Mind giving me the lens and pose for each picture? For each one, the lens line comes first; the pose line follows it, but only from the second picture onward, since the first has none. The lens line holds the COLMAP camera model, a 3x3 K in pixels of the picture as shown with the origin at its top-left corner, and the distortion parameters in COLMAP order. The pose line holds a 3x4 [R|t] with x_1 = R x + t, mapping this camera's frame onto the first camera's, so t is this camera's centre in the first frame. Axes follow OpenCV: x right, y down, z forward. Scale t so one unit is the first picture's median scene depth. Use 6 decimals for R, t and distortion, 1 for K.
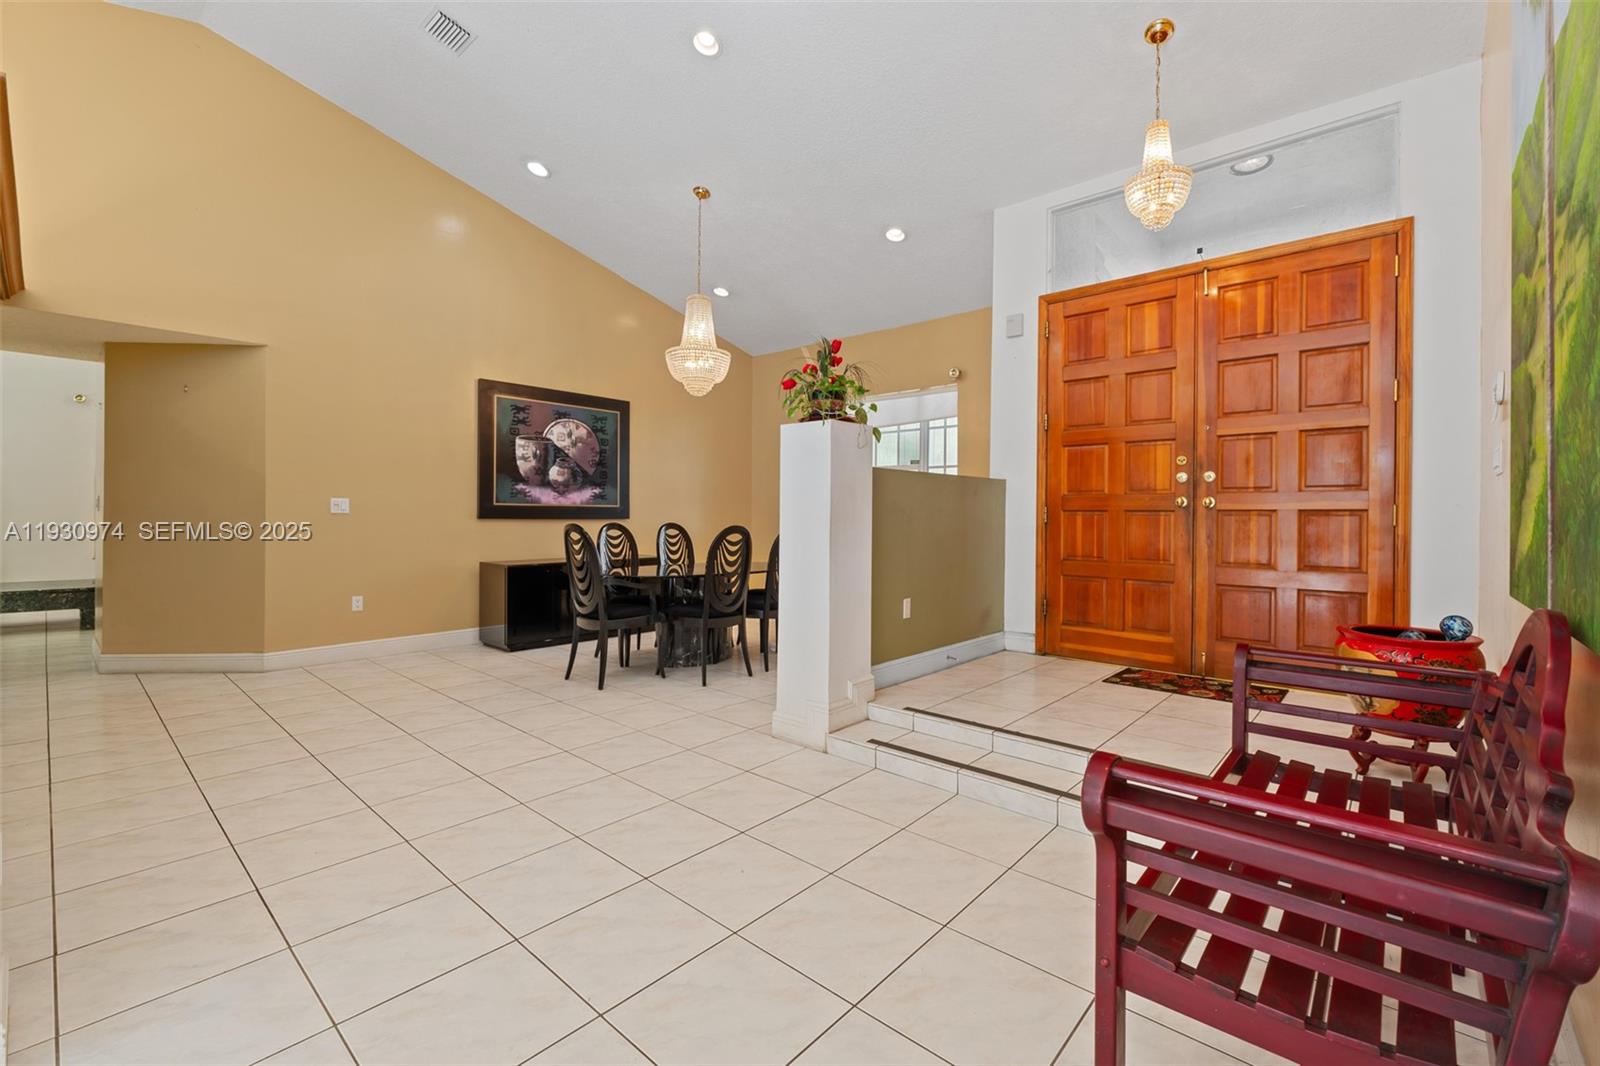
lens RADIAL K [[688.4, 0, 805.7], [0, 688.4, 534.9], [0, 0, 1]] dist [-0.002818, -0.001316]
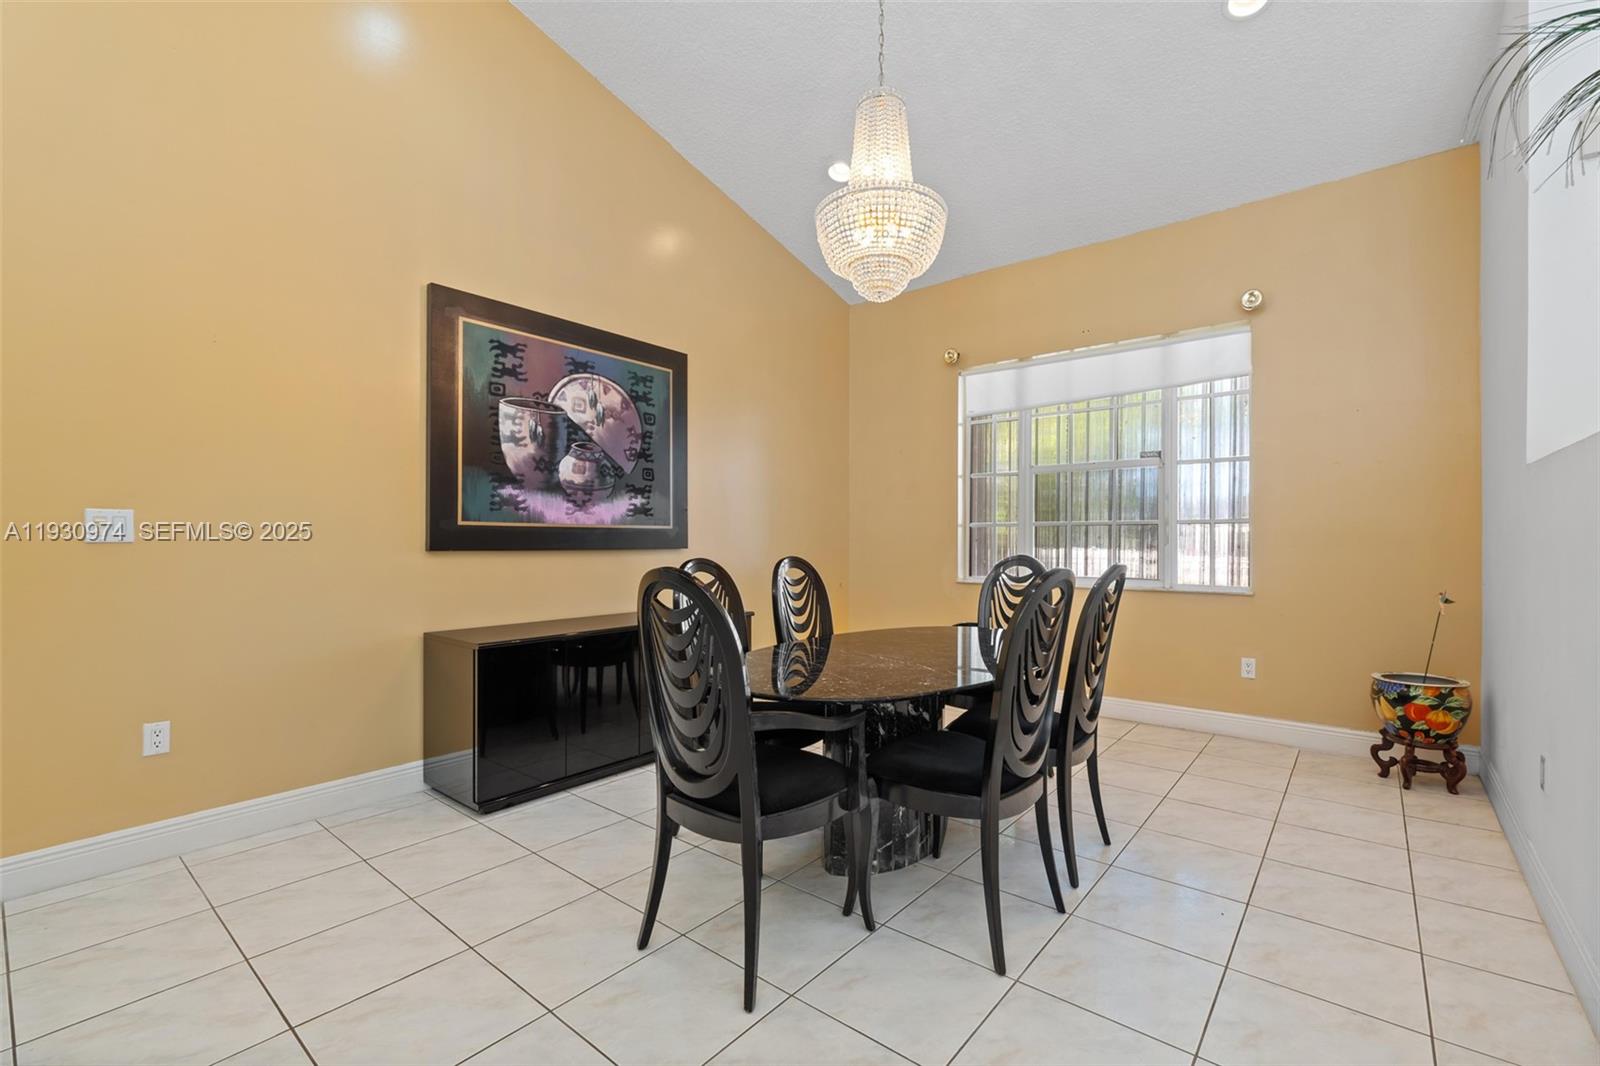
lens RADIAL K [[688.4, 0, 800.6], [0, 688.4, 531.8], [0, 0, 1]] dist [-0.002818, -0.001316]
pose [[0.998694, -0.008017, 0.050456, -0.206101], [0.010217, 0.999001, -0.043498, -0.013060], [-0.050057, 0.043957, 0.997779, 0.439674]]
